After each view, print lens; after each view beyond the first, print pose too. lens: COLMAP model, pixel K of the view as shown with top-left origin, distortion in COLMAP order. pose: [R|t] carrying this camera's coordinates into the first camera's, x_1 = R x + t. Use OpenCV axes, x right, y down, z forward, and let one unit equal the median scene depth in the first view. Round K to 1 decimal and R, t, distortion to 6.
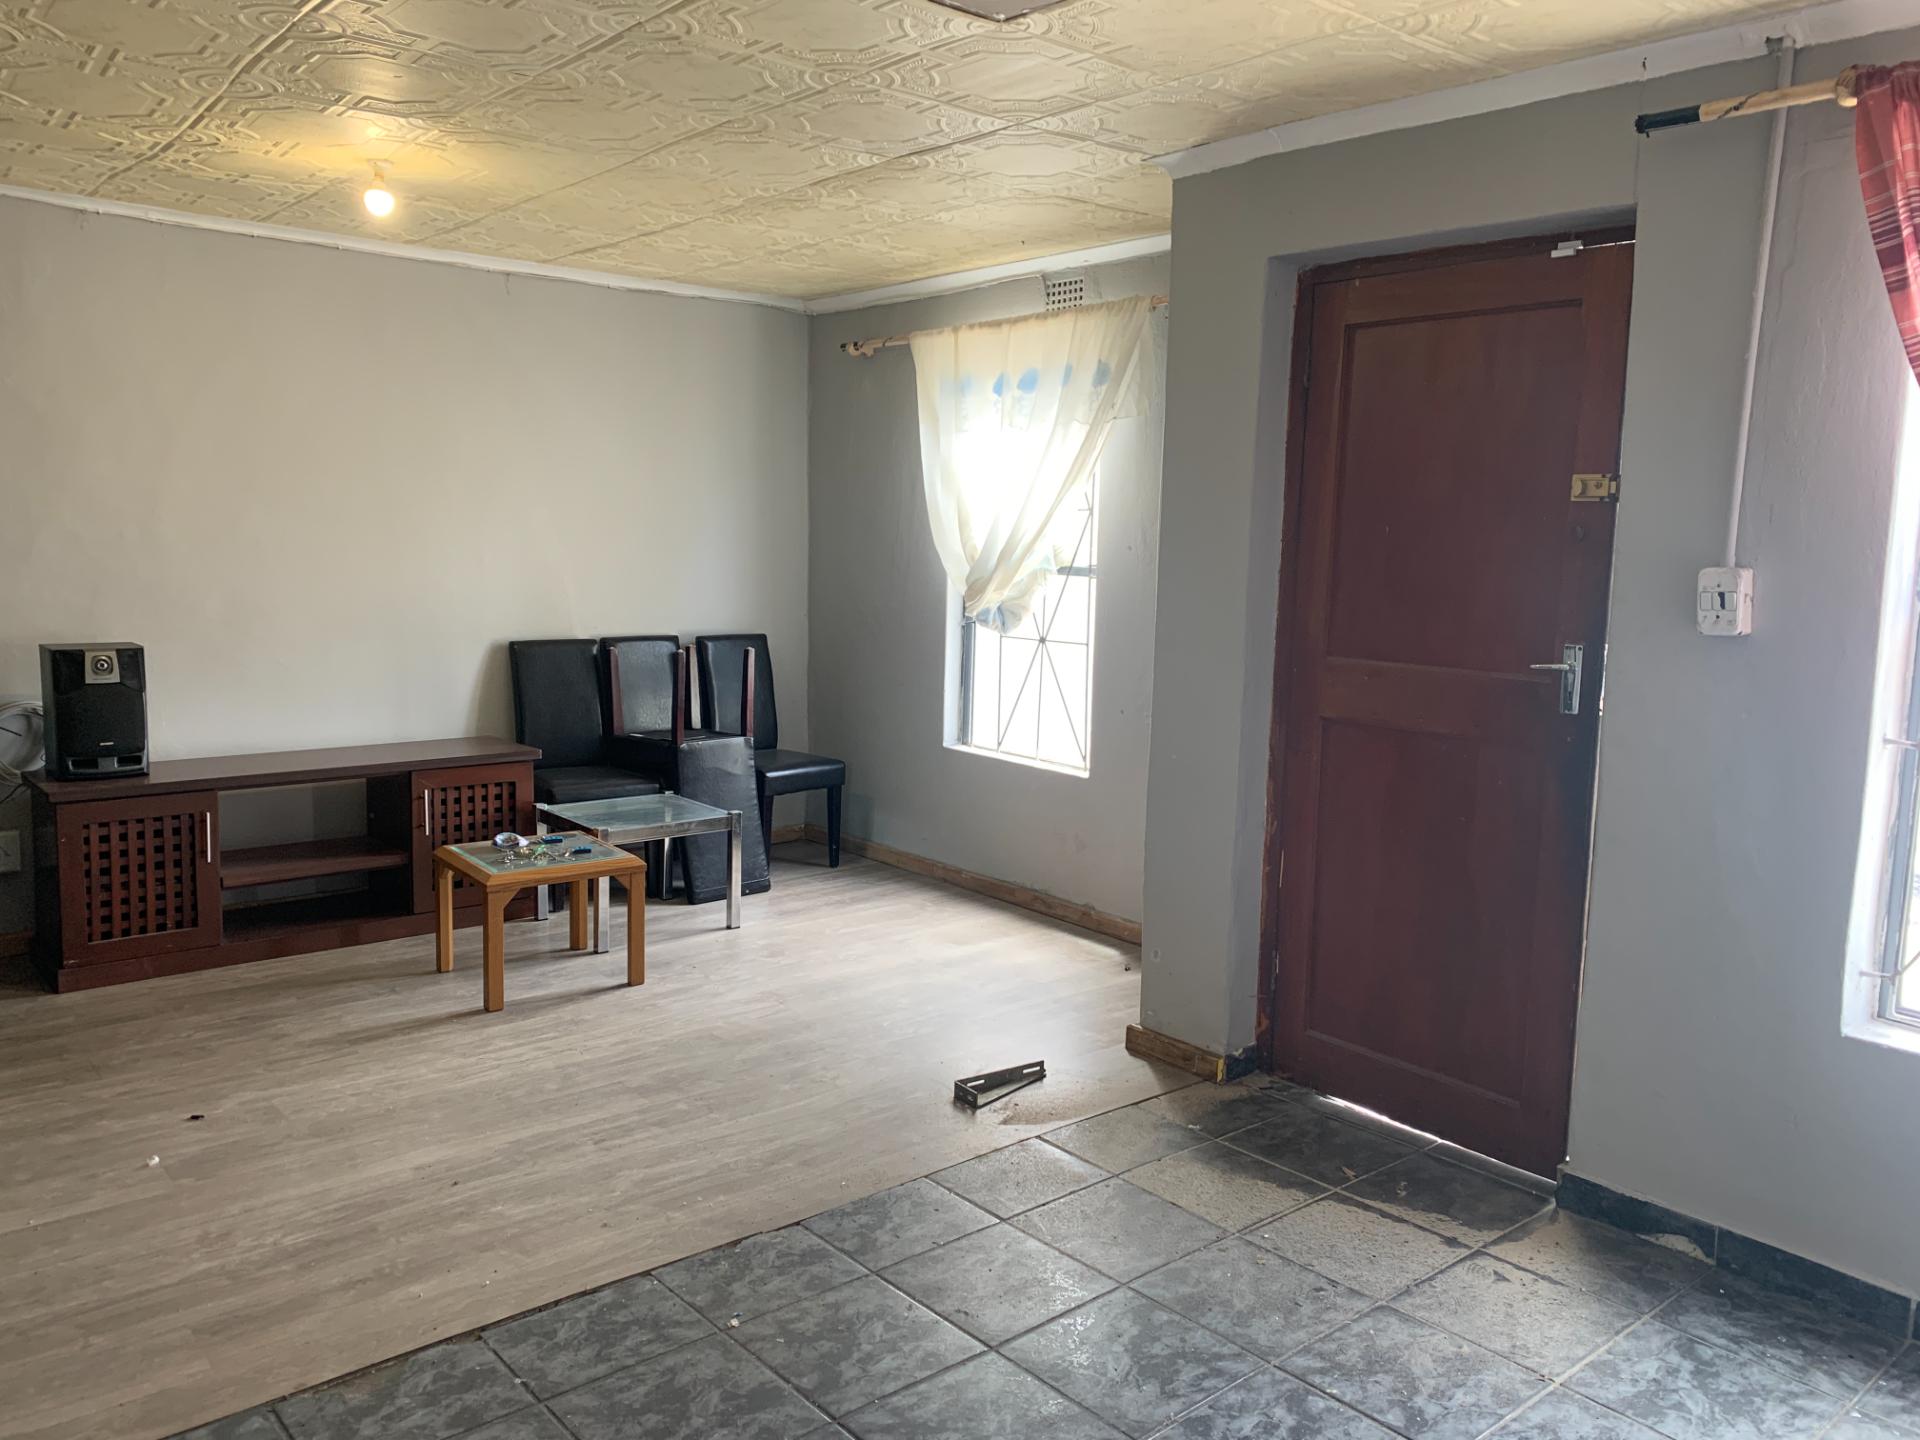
lens RADIAL K [[1475.0, 0, 968.2], [0, 1475.0, 699.2], [0, 0, 1]] dist [0.042826, -0.047232]
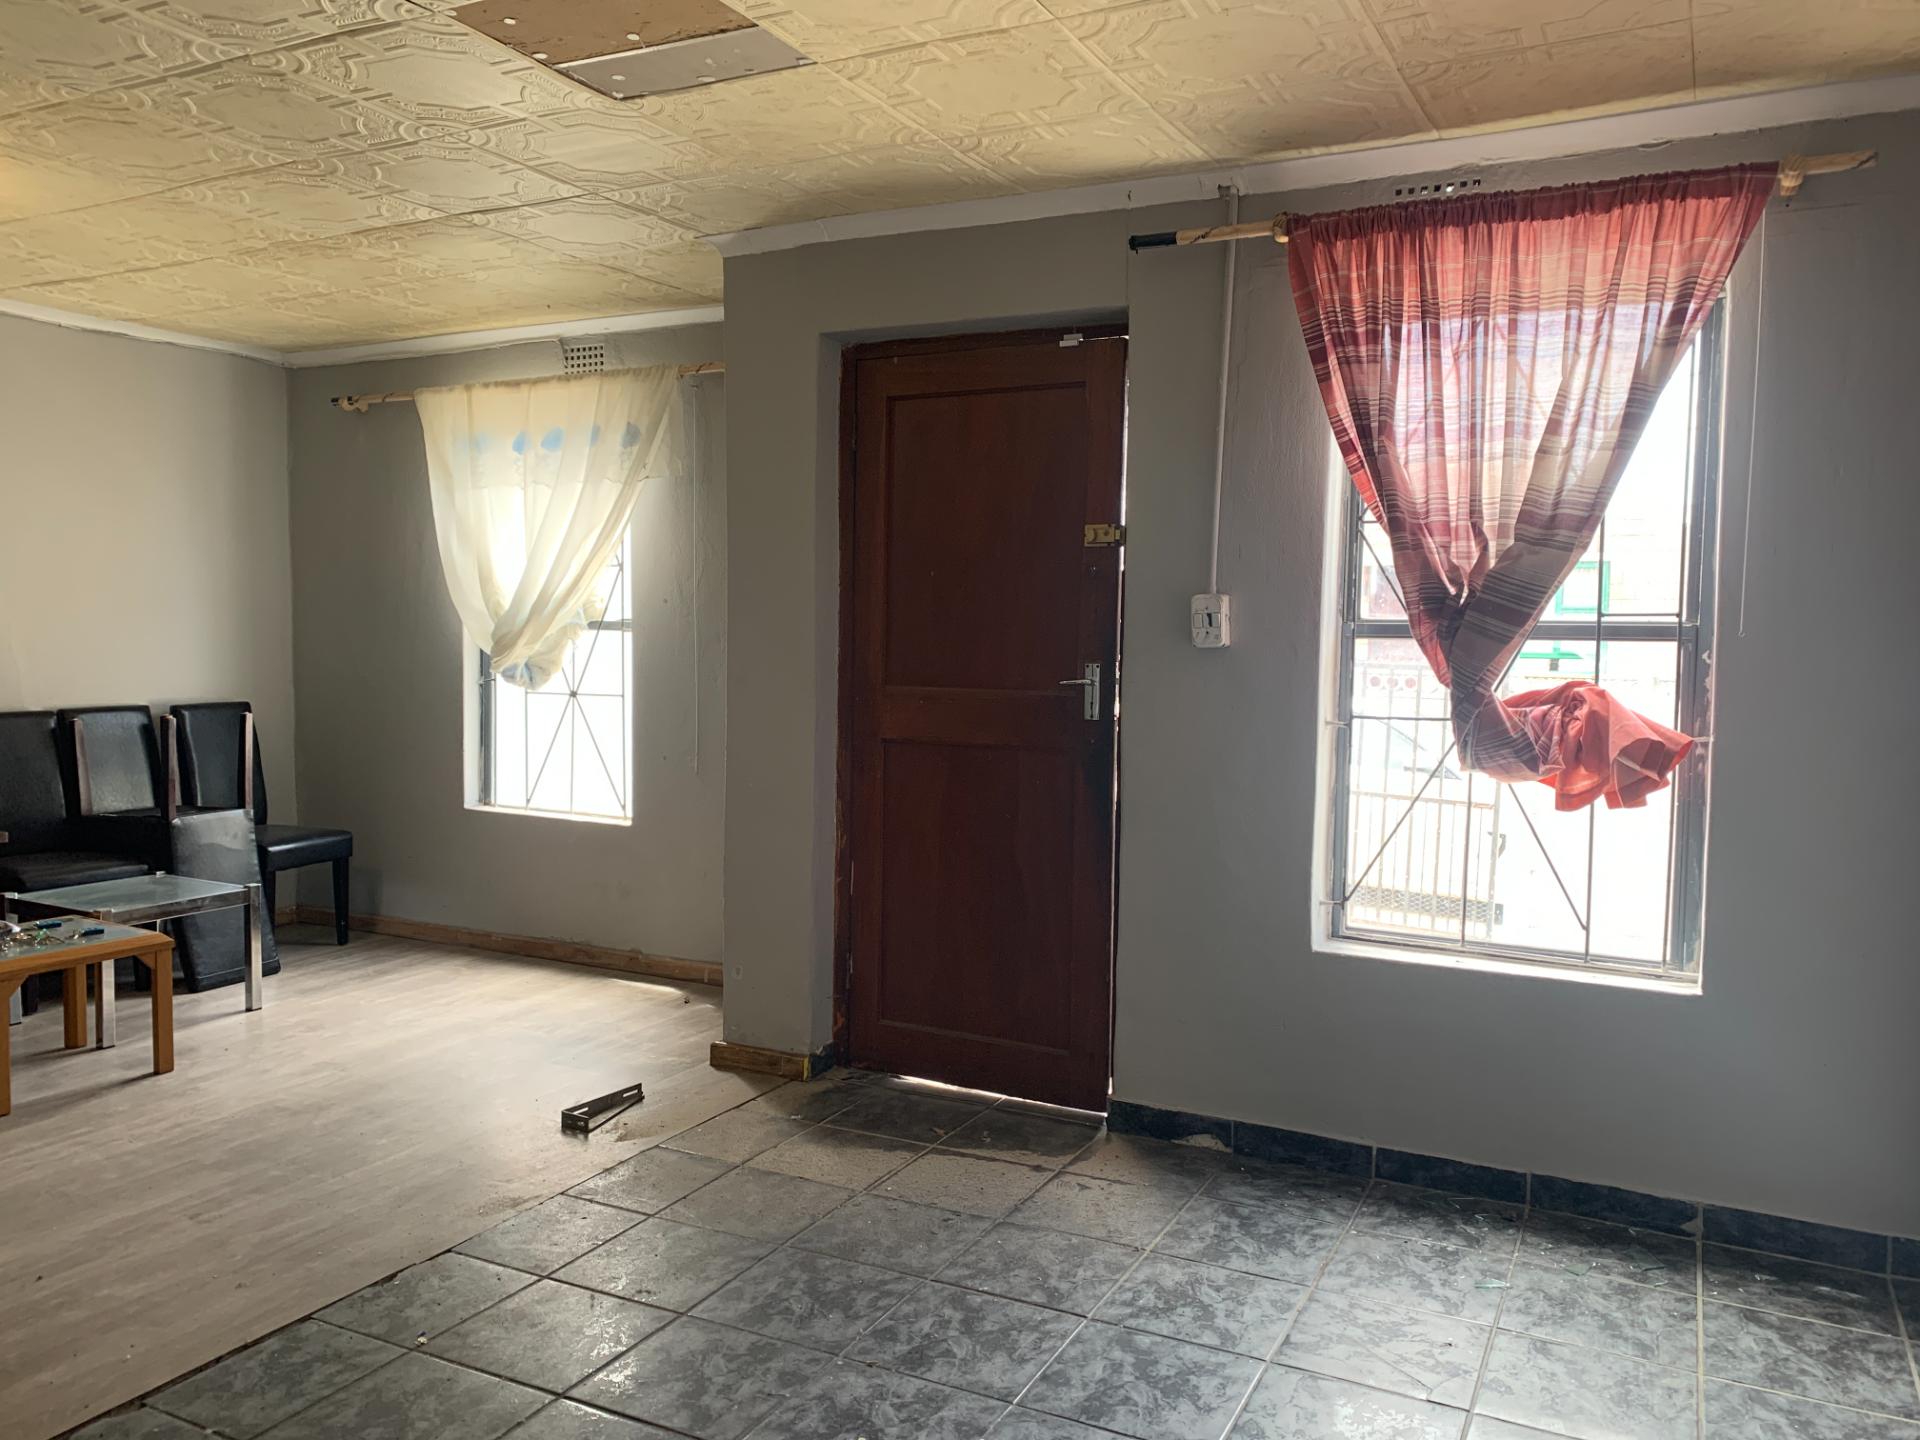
lens RADIAL K [[1473.1, 0, 960.0], [0, 1473.1, 720.0], [0, 0, 1]] dist [0.008770, -0.004897]
pose [[0.924400, -0.037477, 0.379579, -0.125674], [0.053896, 0.998010, -0.032718, 0.035899], [-0.377598, 0.050702, 0.924580, -0.056352]]
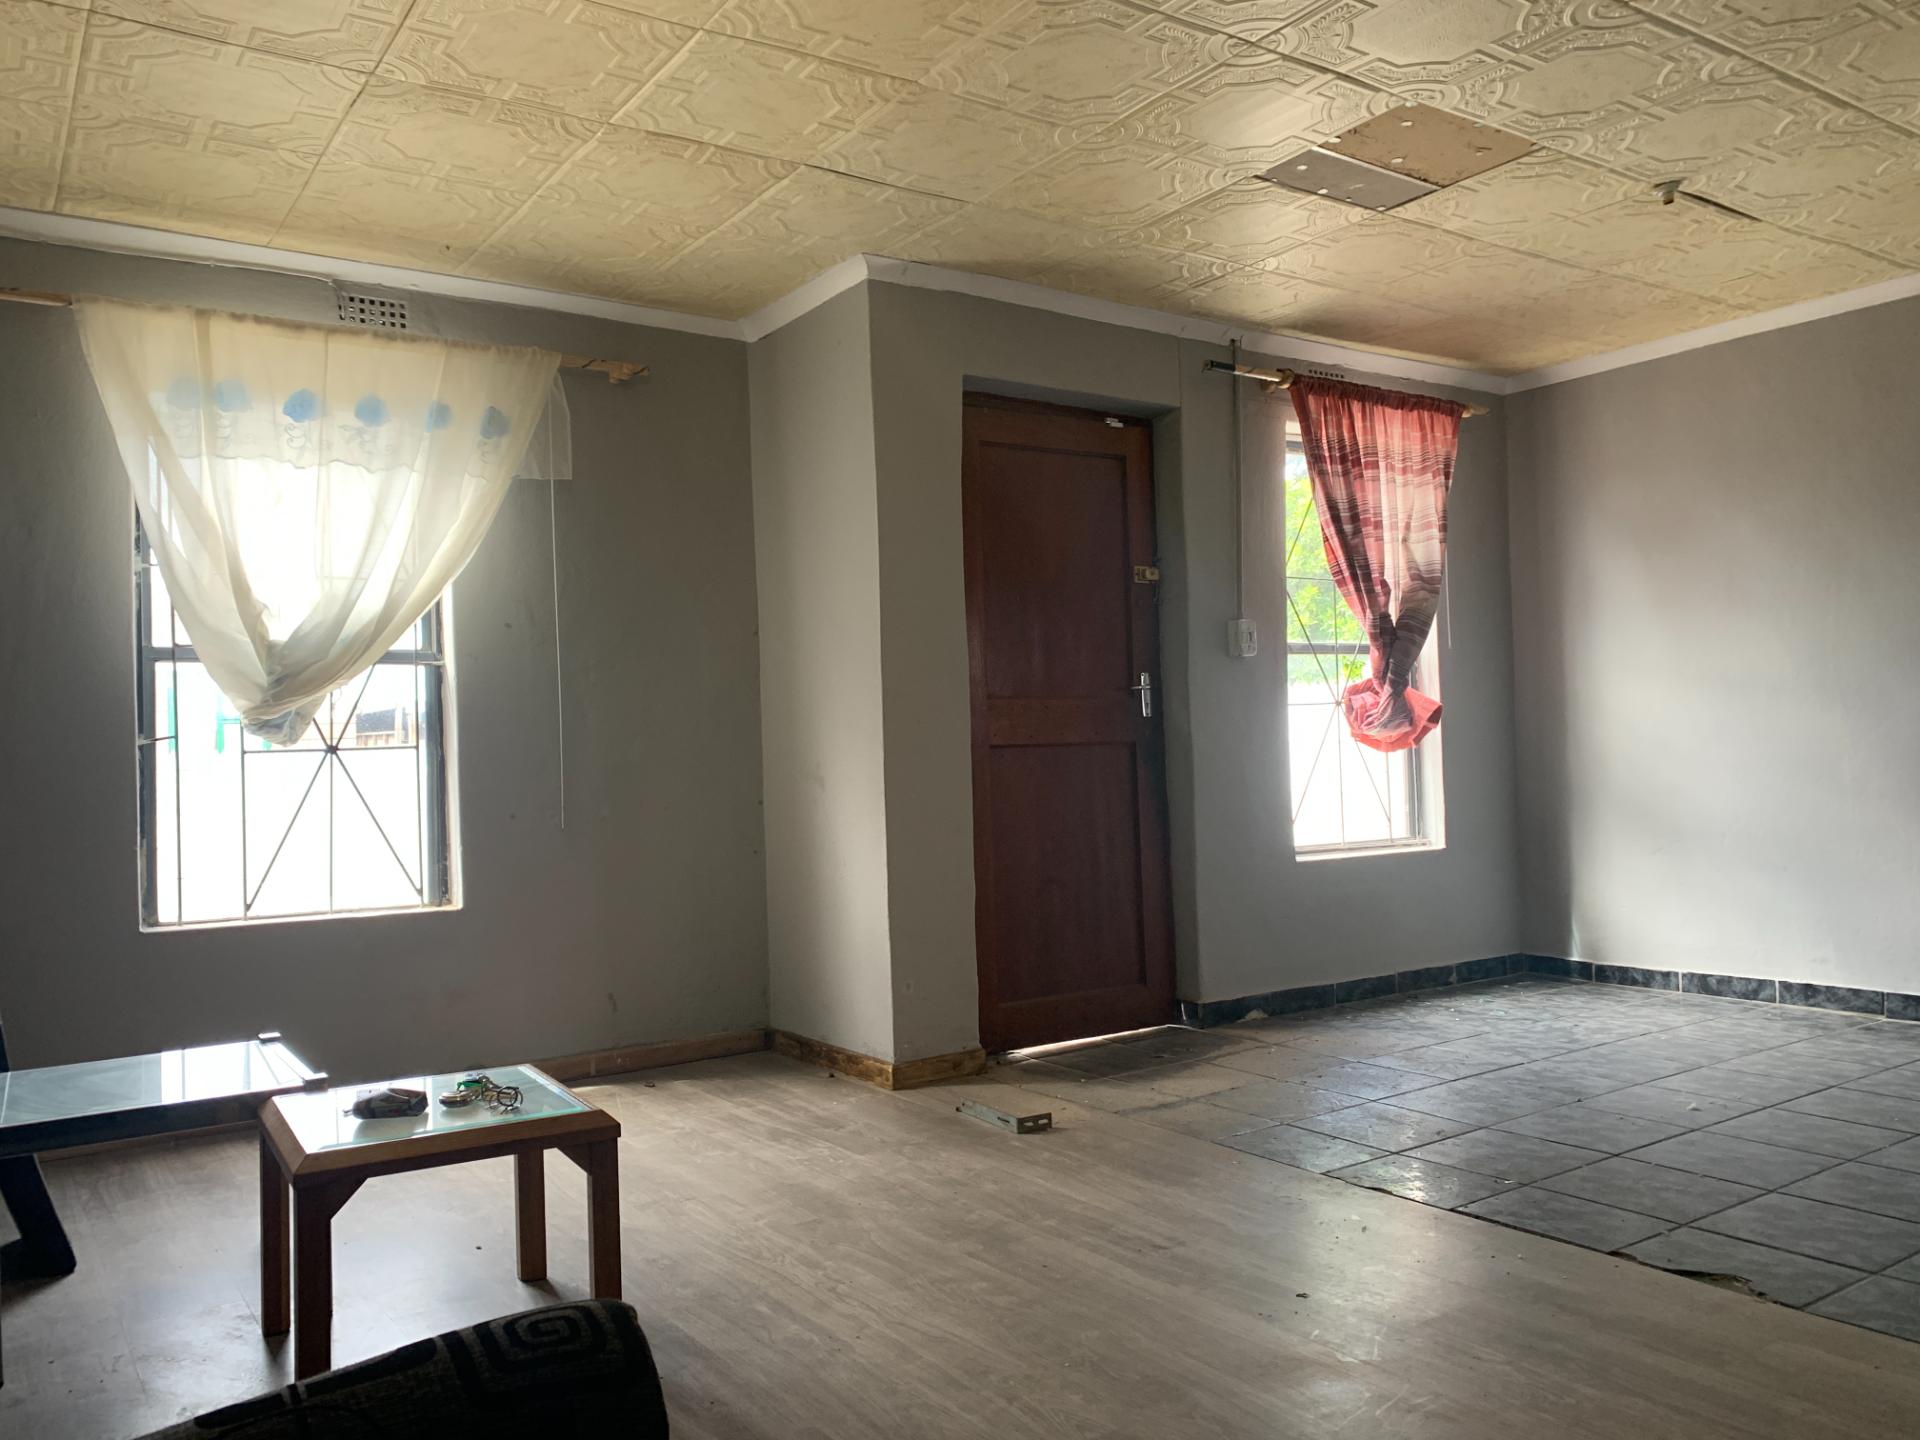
lens RADIAL K [[1453.4, 0, 953.4], [0, 1453.4, 723.4], [0, 0, 1]] dist [0.006643, -0.000515]
pose [[0.104622, -0.011061, 0.994451, -0.934467], [0.147105, 0.989111, -0.004474, -0.005030], [-0.983572, 0.146756, 0.105110, 0.861383]]
